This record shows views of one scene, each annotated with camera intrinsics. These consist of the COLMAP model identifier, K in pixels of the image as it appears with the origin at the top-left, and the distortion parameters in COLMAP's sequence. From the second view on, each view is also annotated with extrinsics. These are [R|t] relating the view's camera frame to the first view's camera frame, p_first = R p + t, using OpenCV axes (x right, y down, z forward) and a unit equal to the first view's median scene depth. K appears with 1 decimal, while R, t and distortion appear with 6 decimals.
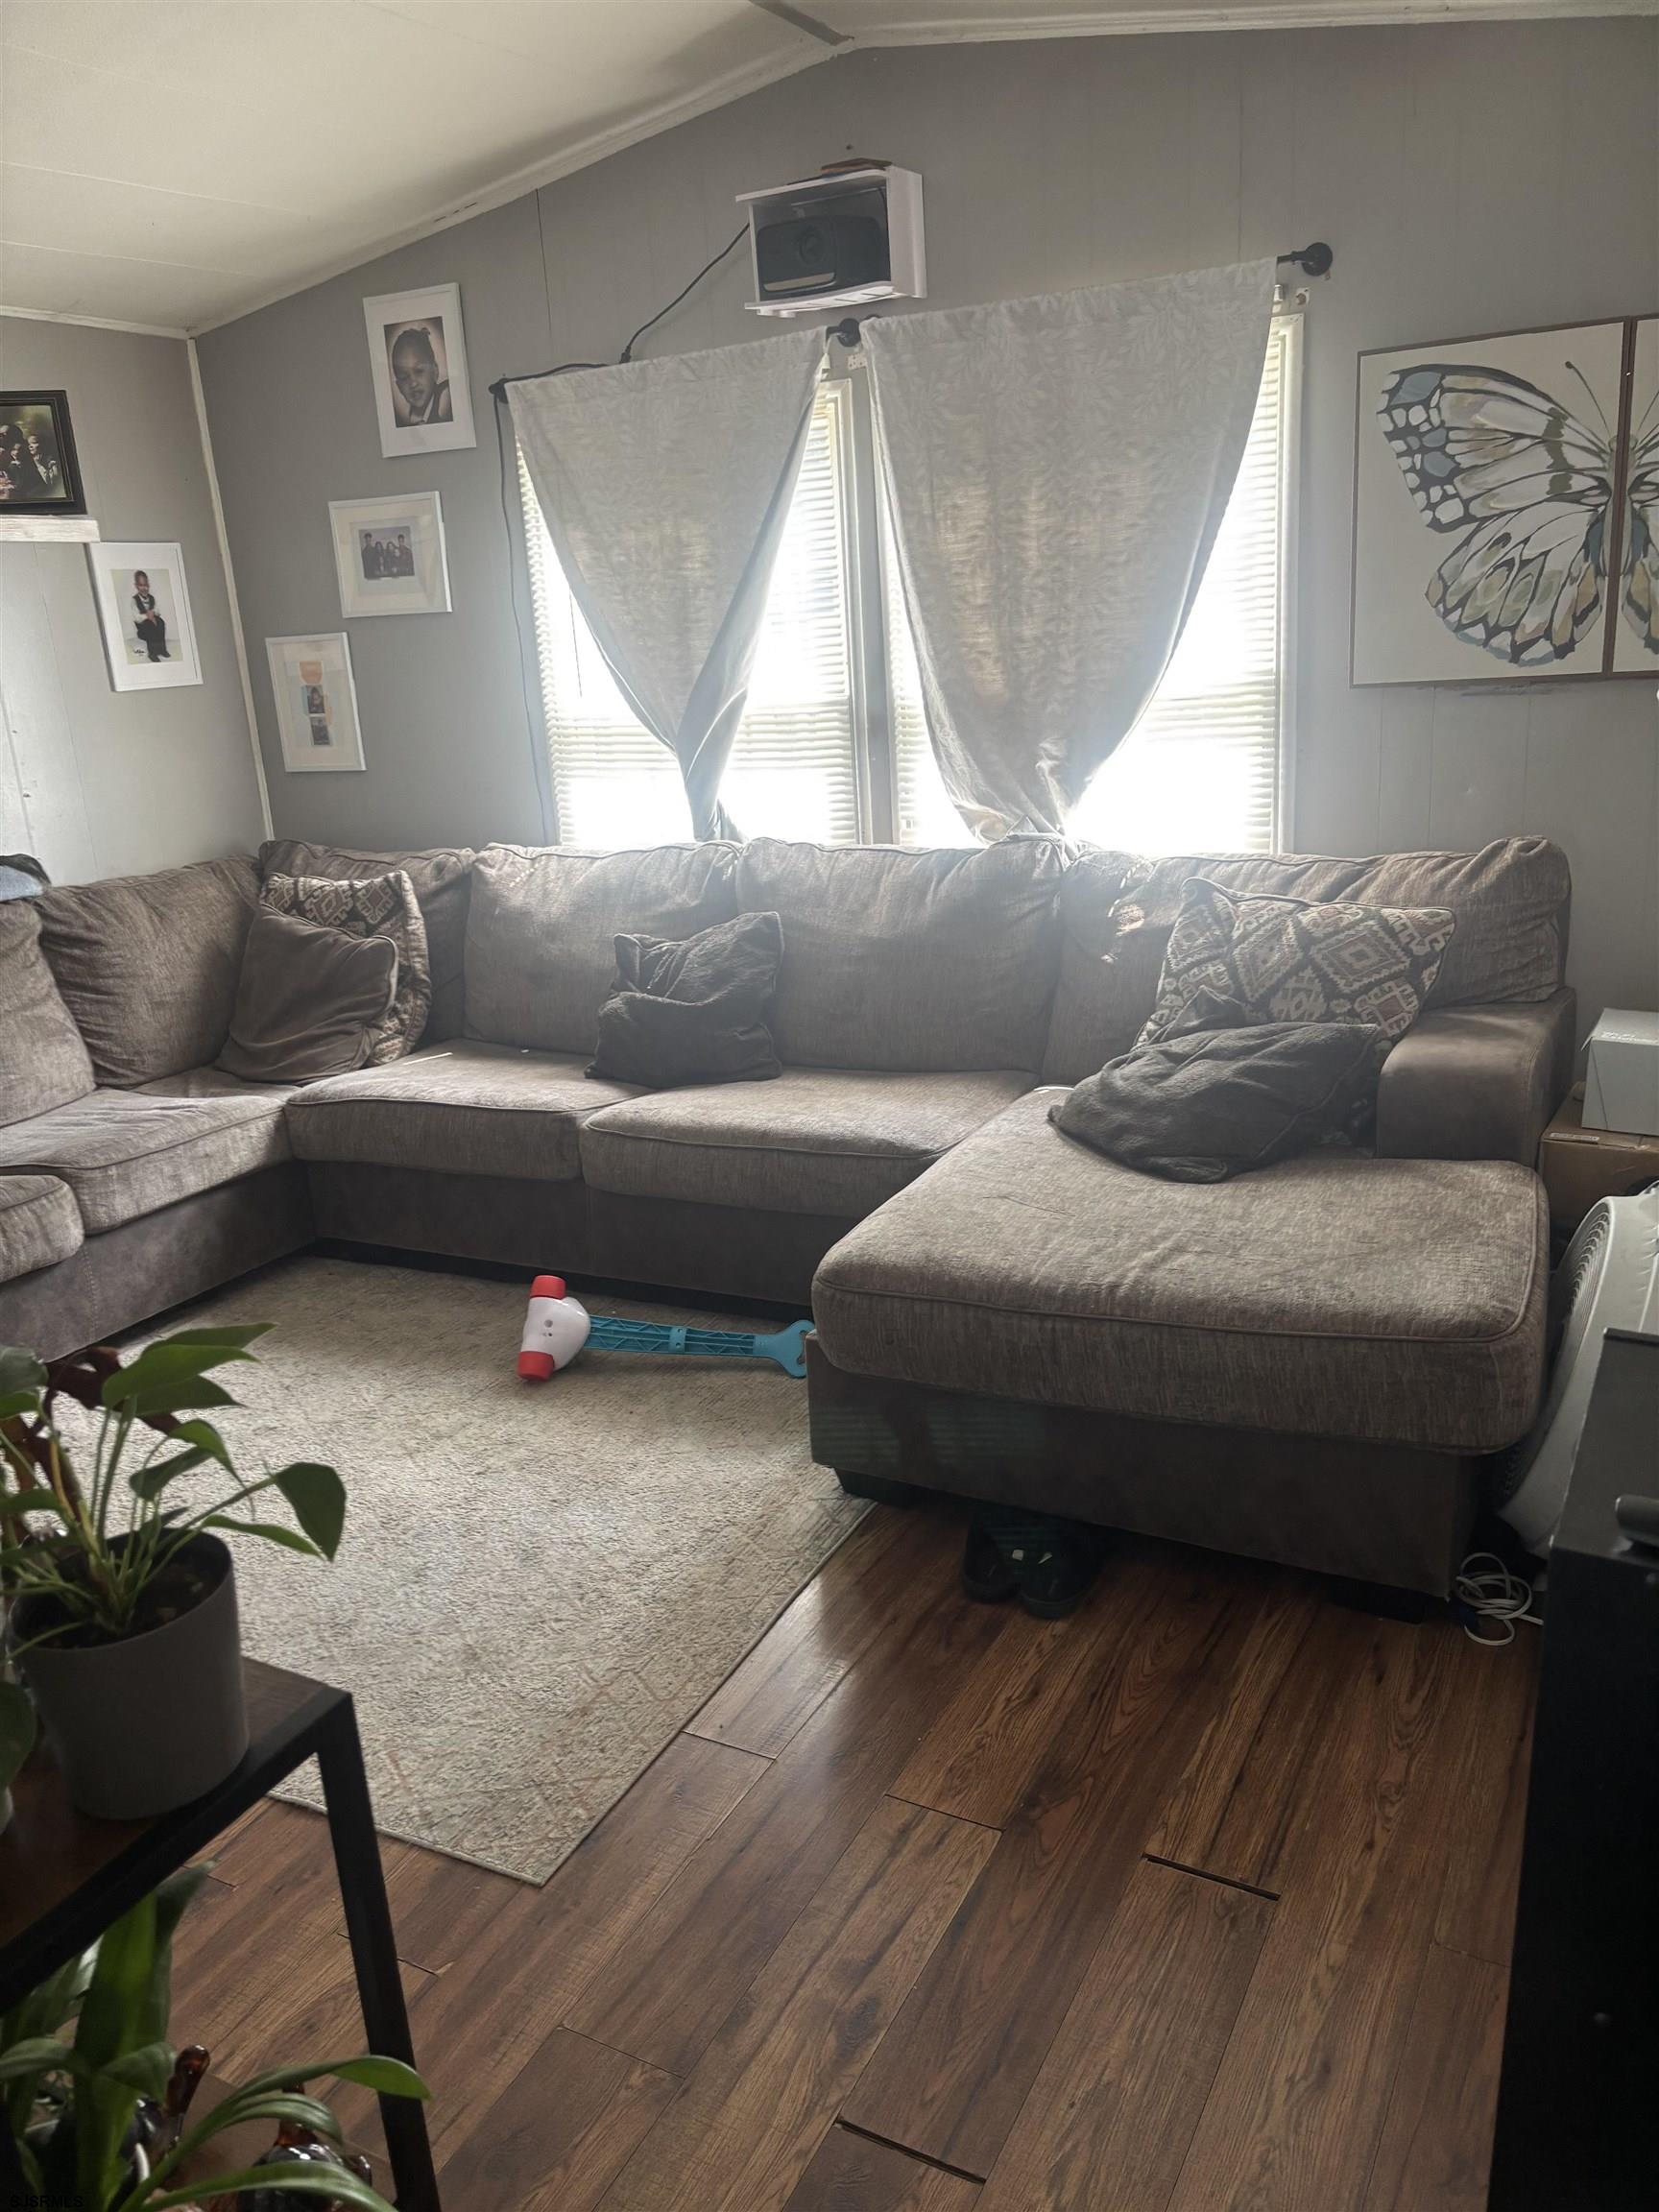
lens RADIAL K [[1674.4, 0, 828.1], [0, 1674.4, 1115.2], [0, 0, 1]] dist [0.007953, -0.003813]
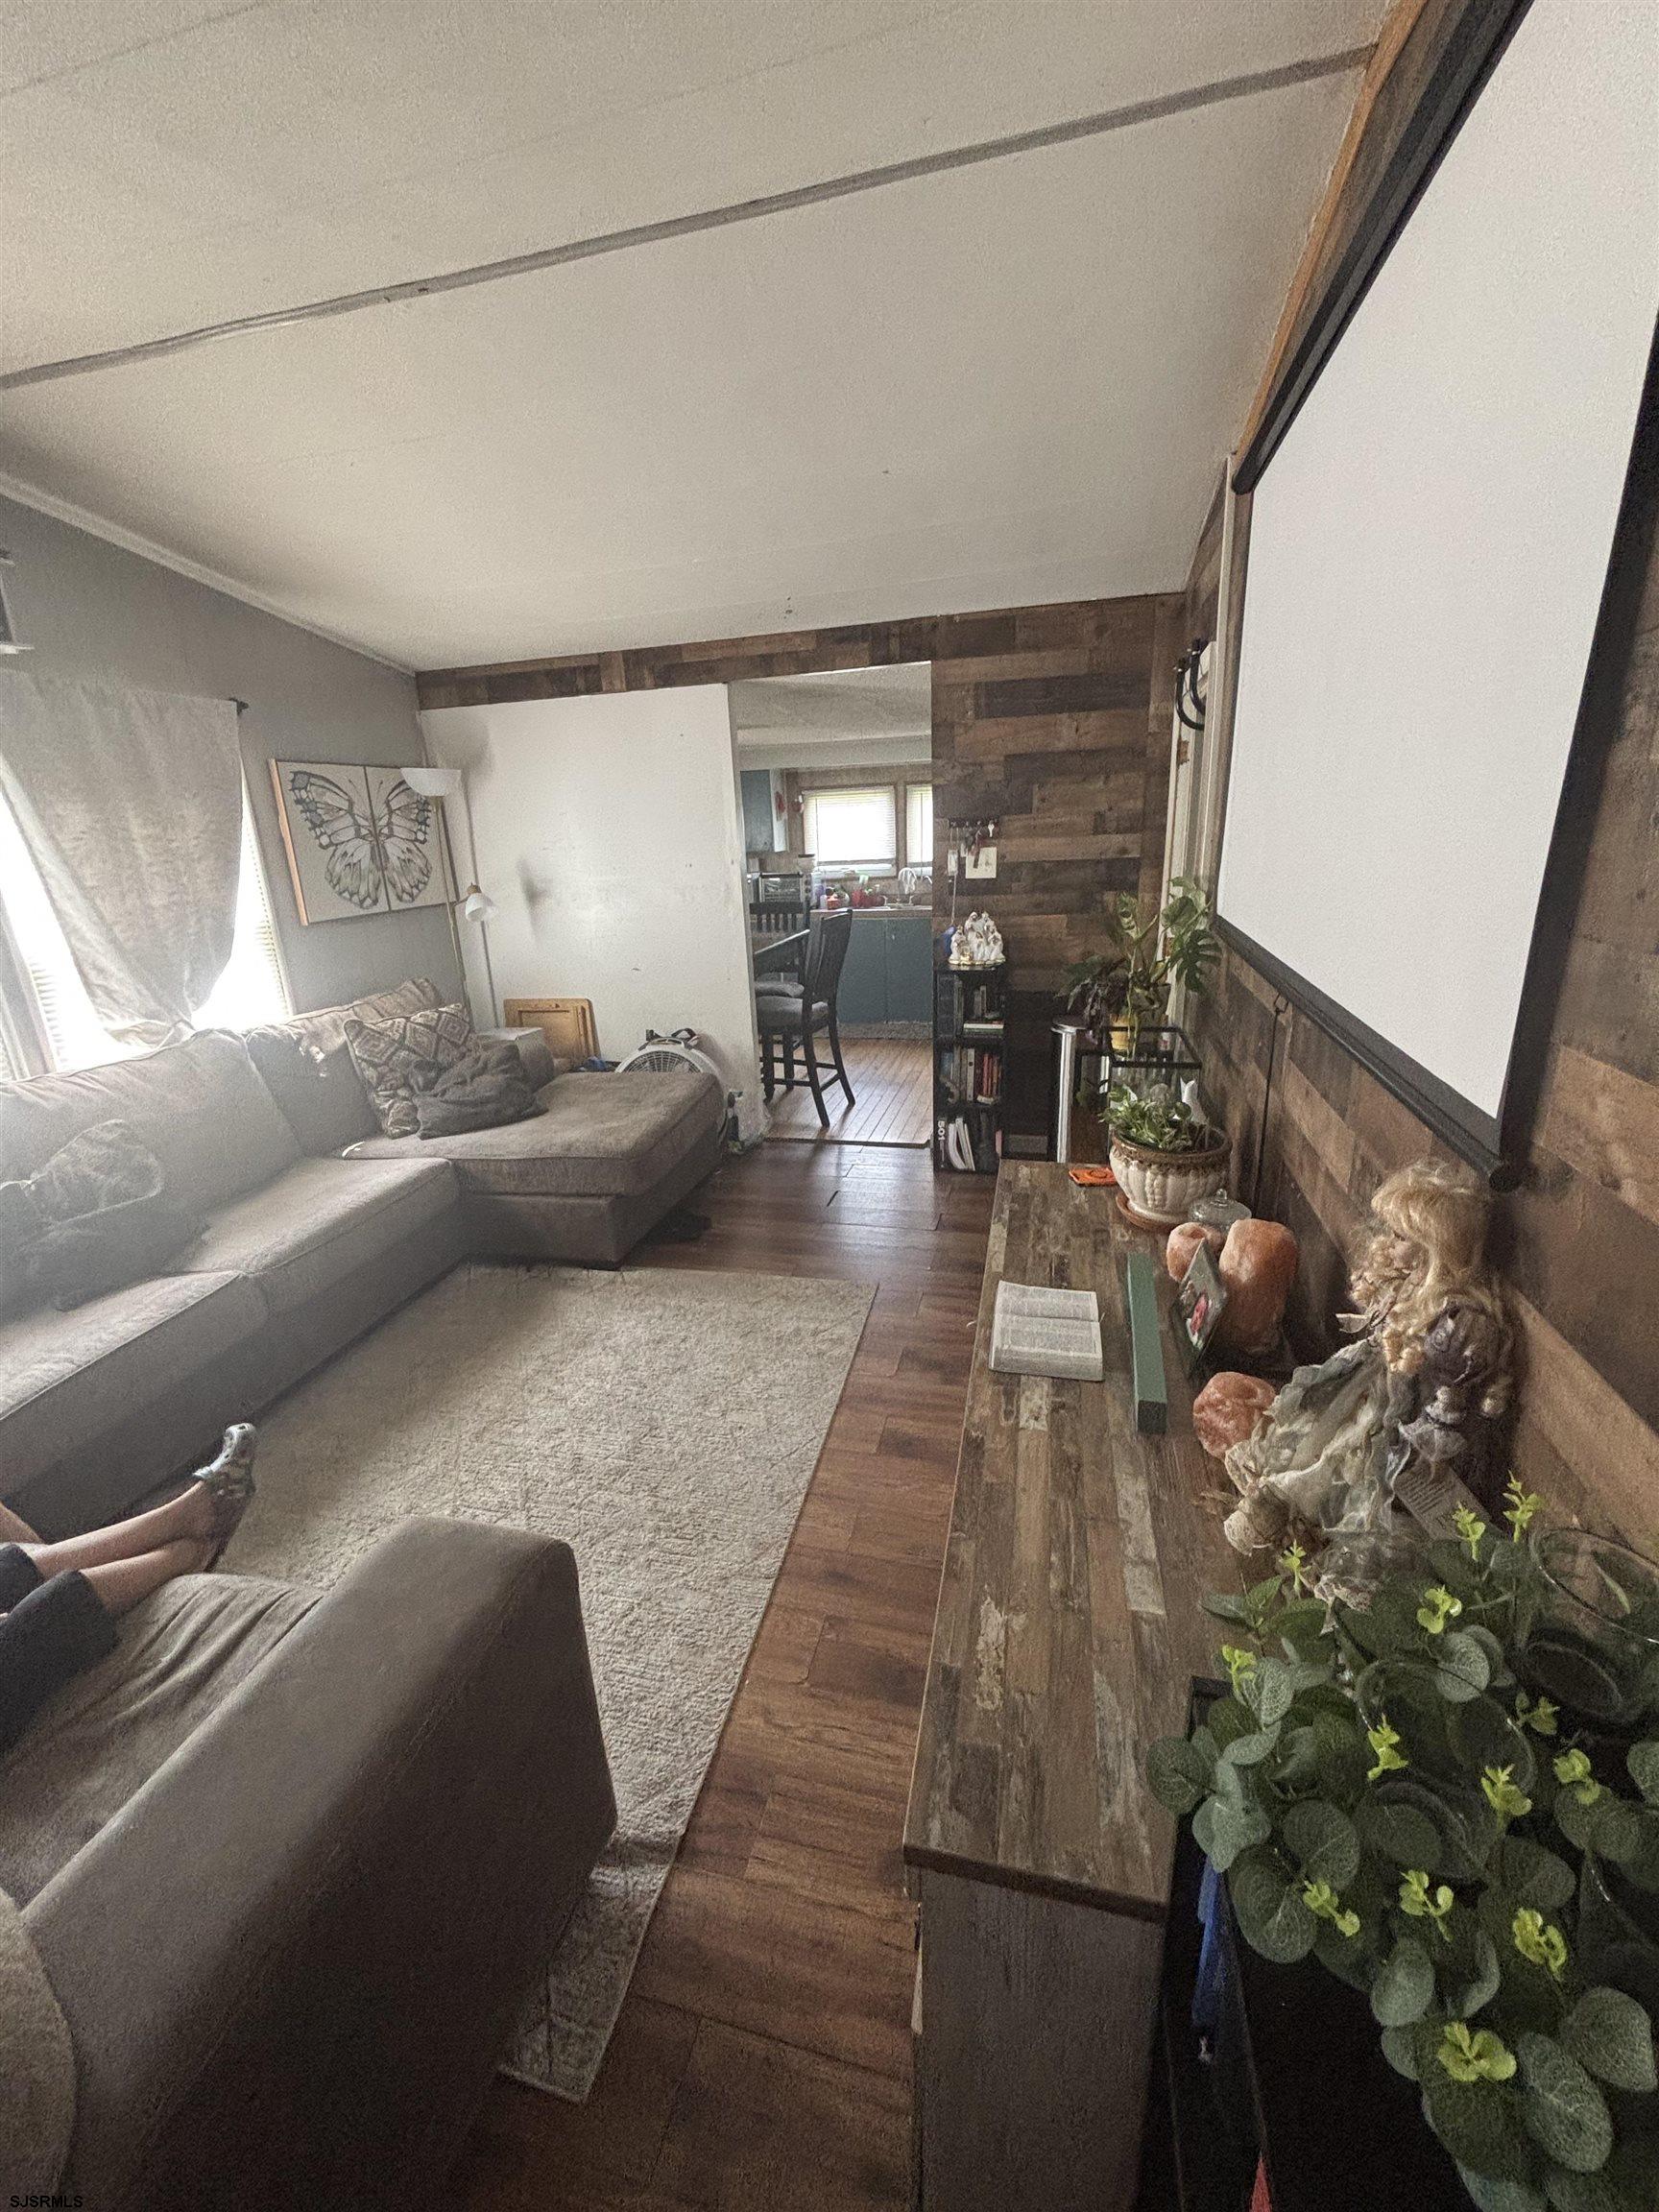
lens RADIAL K [[891.1, 0, 823.3], [0, 891.1, 1121.6], [0, 0, 1]] dist [-0.004070, 0.000010]
pose [[-0.240928, -0.239331, 0.940571, -0.946414], [0.322347, 0.894373, 0.310145, -0.186660], [-0.915448, 0.377913, -0.138332, 0.714542]]
